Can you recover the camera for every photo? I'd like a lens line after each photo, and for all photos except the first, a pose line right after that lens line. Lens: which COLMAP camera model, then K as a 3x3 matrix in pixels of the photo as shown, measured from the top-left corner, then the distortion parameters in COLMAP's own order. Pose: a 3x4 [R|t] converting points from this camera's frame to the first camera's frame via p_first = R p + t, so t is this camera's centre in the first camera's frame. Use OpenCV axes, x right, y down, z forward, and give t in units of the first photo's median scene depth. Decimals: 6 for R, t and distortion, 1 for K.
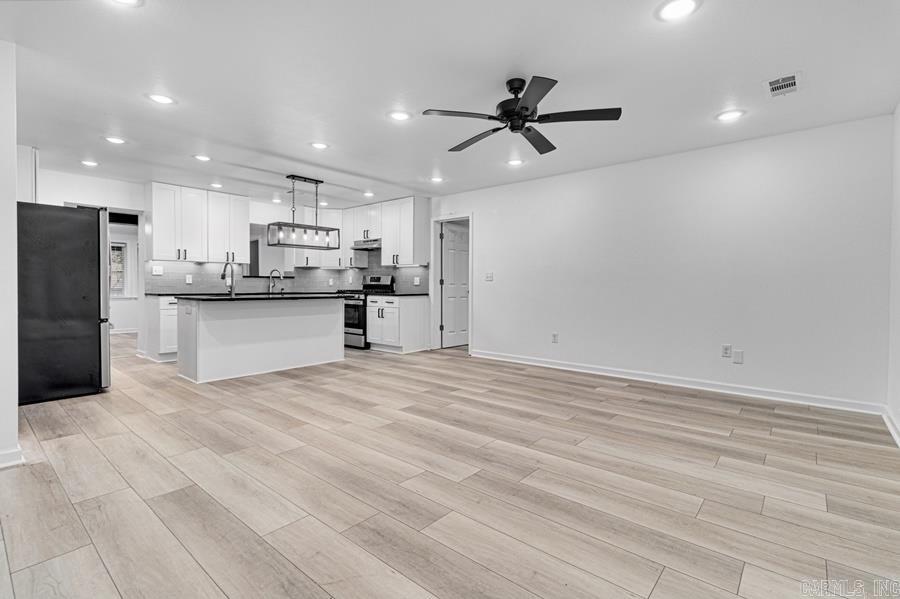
lens RADIAL K [[412.6, 0, 458.4], [0, 412.6, 292.3], [0, 0, 1]] dist [0.000628, -0.000189]
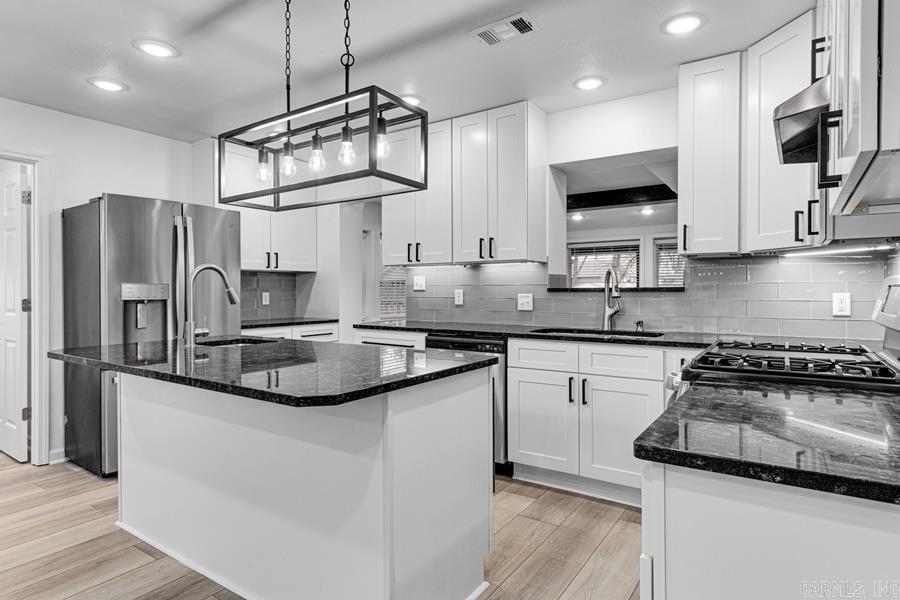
lens RADIAL K [[493.8, 0, 450.2], [0, 493.8, 295.8], [0, 0, 1]] dist [-0.002580, -0.000284]
pose [[0.074327, 0.009506, -0.997189, -0.013836], [-0.008551, 0.999924, 0.008895, -0.035021], [0.997197, 0.007866, 0.074403, 0.845587]]
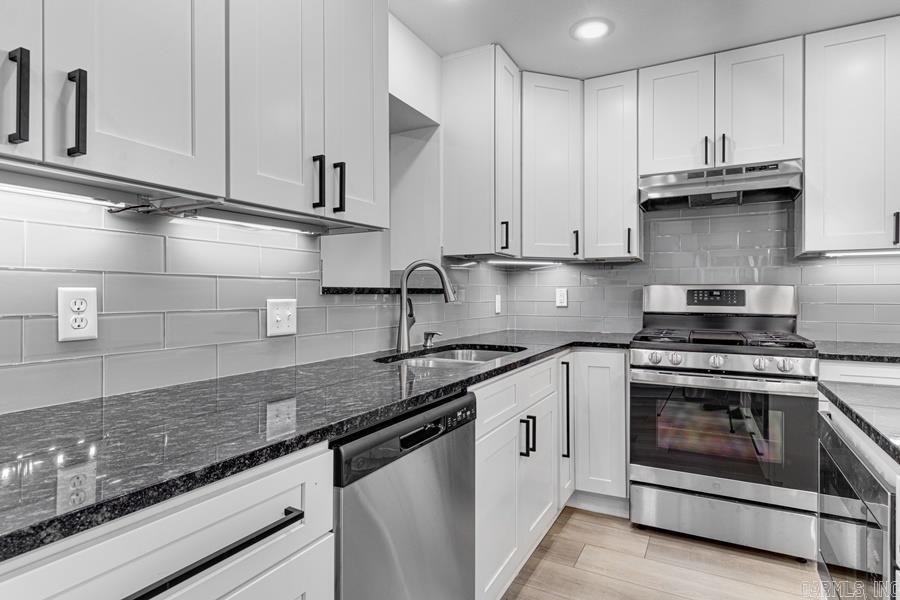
lens RADIAL K [[493.8, 0, 450.2], [0, 493.8, 295.8], [0, 0, 1]] dist [-0.002580, -0.000284]
pose [[0.983903, -0.003575, 0.178670, -0.492651], [0.005584, 0.999927, -0.010745, -0.031539], [-0.178618, 0.011569, 0.983850, 0.712956]]
